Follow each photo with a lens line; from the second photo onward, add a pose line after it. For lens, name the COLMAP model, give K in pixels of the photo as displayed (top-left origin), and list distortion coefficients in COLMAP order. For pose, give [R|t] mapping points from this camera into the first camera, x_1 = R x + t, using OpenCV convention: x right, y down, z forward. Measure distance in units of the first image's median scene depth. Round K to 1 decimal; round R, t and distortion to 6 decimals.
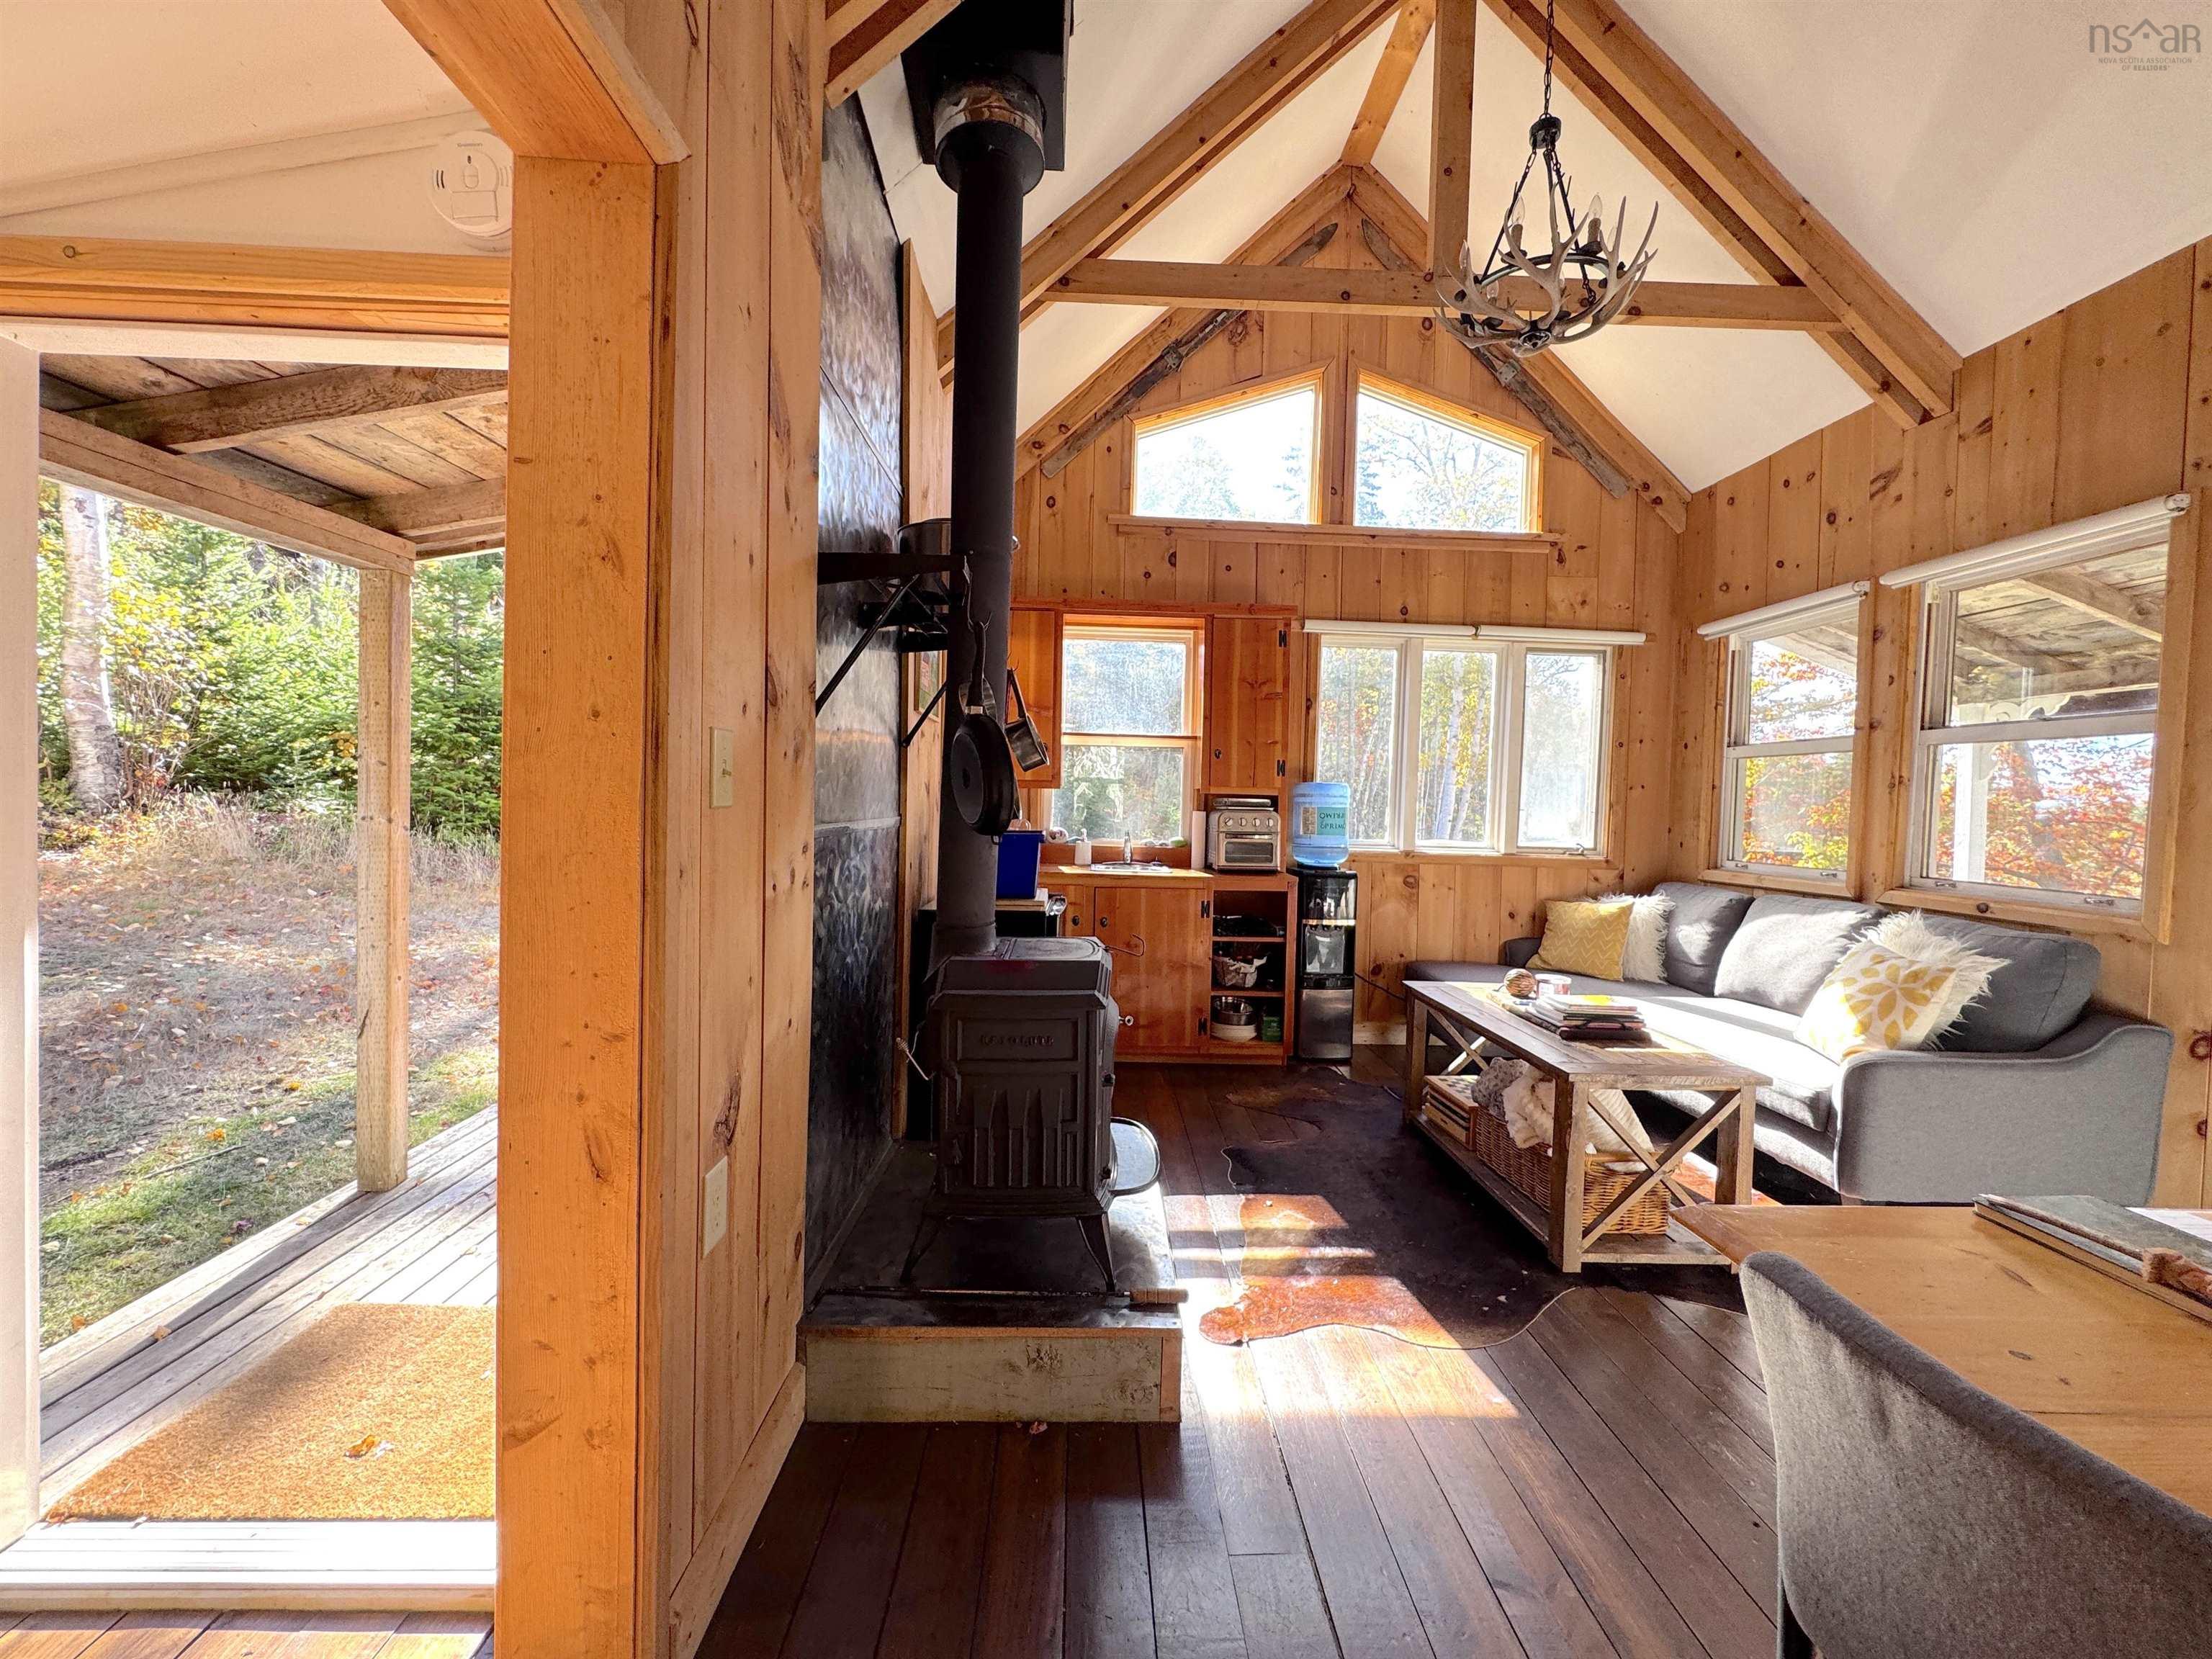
lens RADIAL K [[879.3, 0, 1105.3], [0, 879.3, 827.7], [0, 0, 1]] dist [-0.002739, 0.000174]
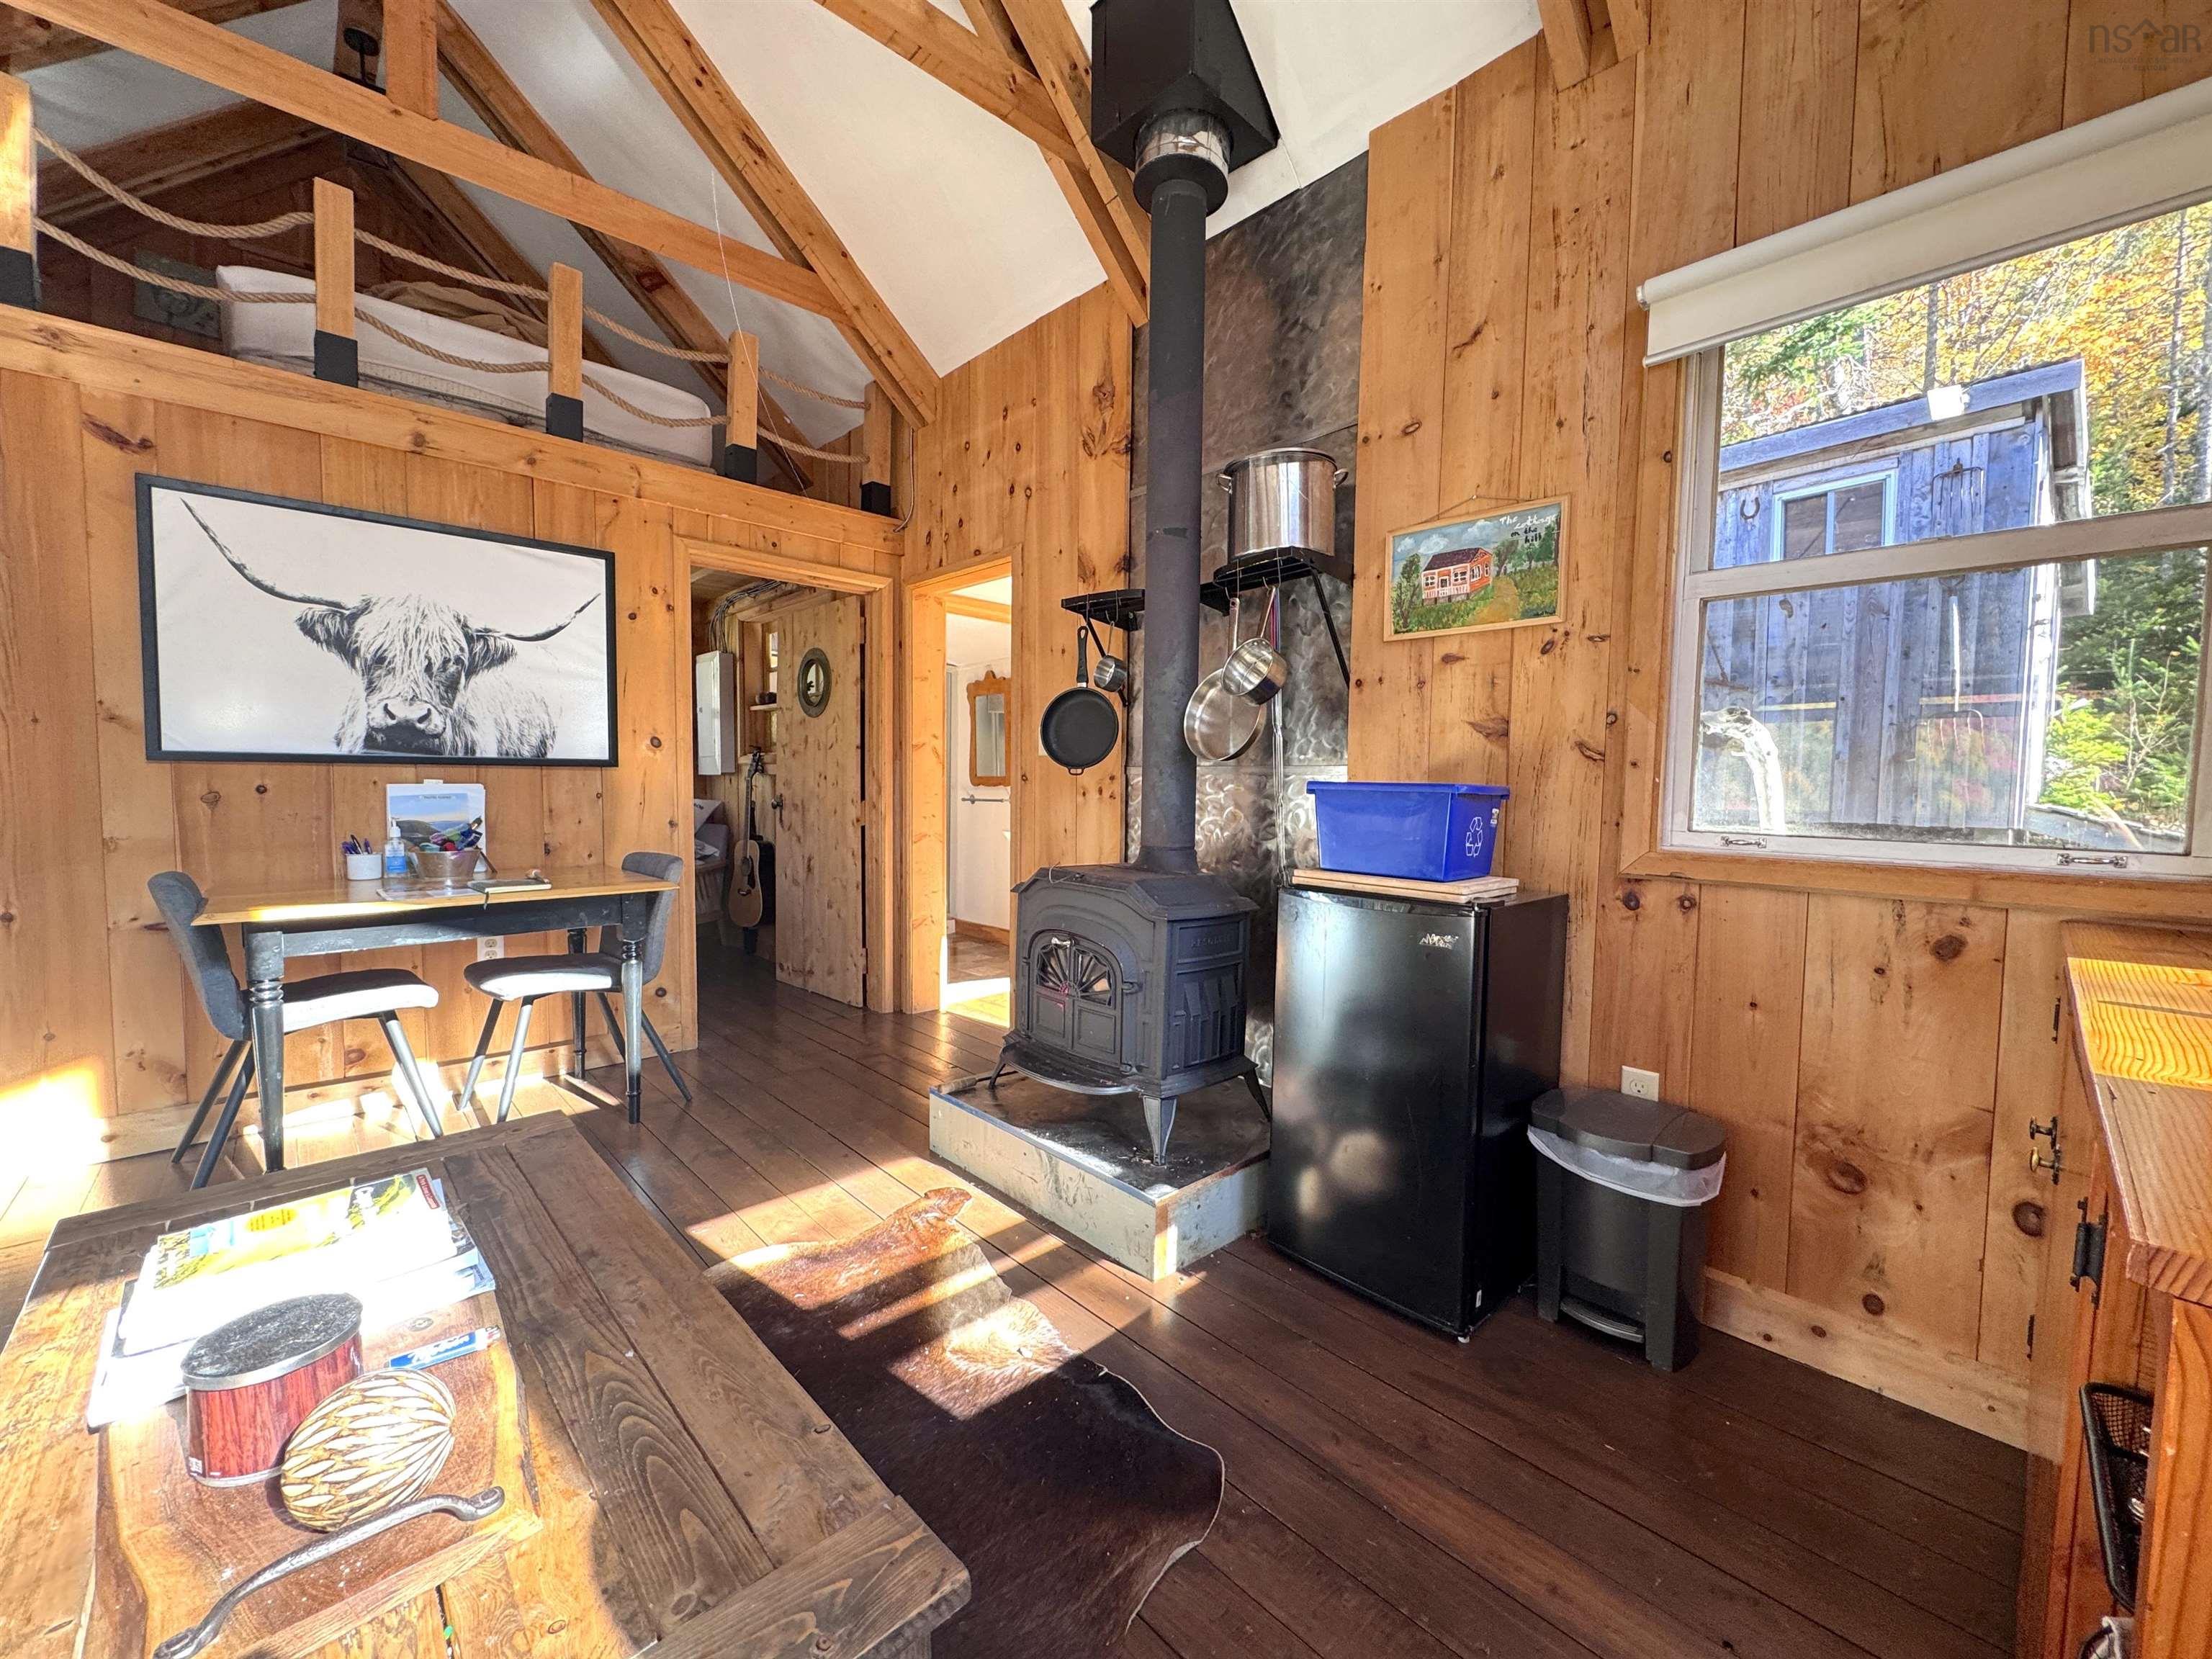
lens RADIAL K [[879.3, 0, 1105.3], [0, 879.3, 827.7], [0, 0, 1]] dist [-0.002739, 0.000174]
pose [[-0.743956, -0.000525, -0.668229, 0.454495], [-0.054680, 0.996694, 0.060094, 0.009202], [0.665988, 0.081246, -0.741525, 1.189651]]
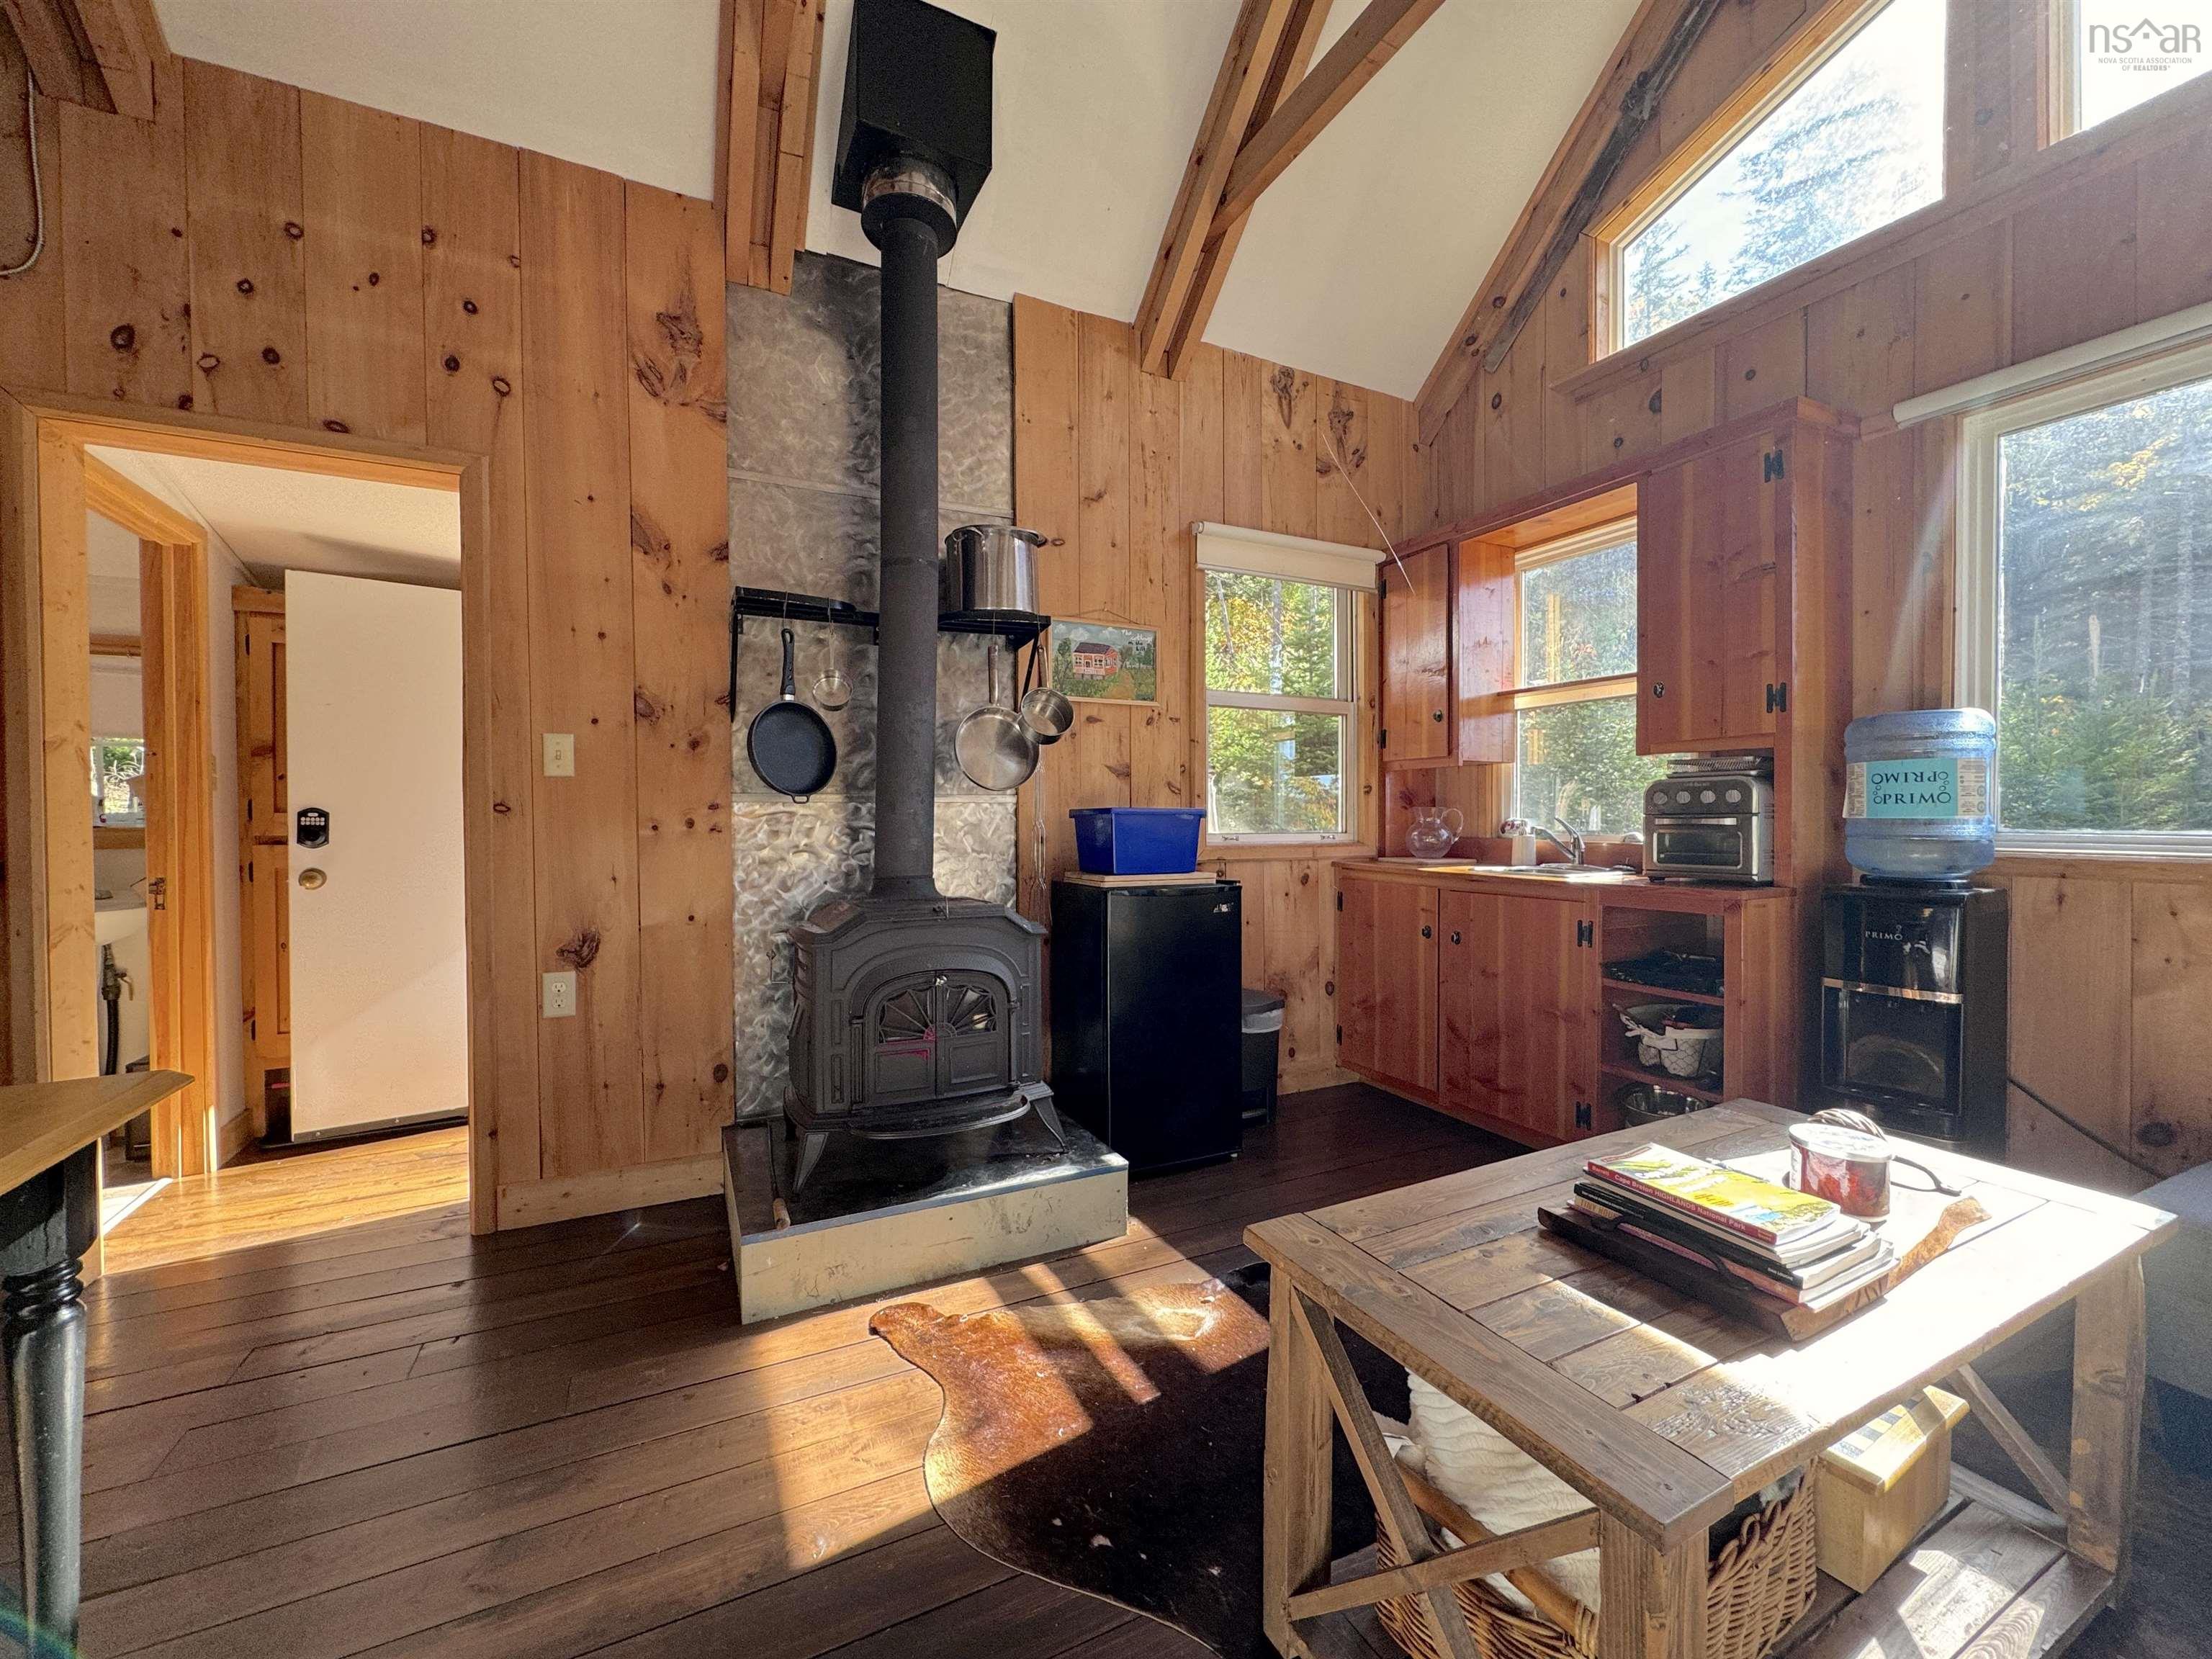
lens RADIAL K [[879.3, 0, 1105.3], [0, 879.3, 827.7], [0, 0, 1]] dist [-0.002739, 0.000174]
pose [[0.422618, -0.013107, -0.906213, 0.659956], [-0.015516, 0.999644, -0.021694, 0.041363], [0.906175, 0.023229, 0.422264, 0.485866]]
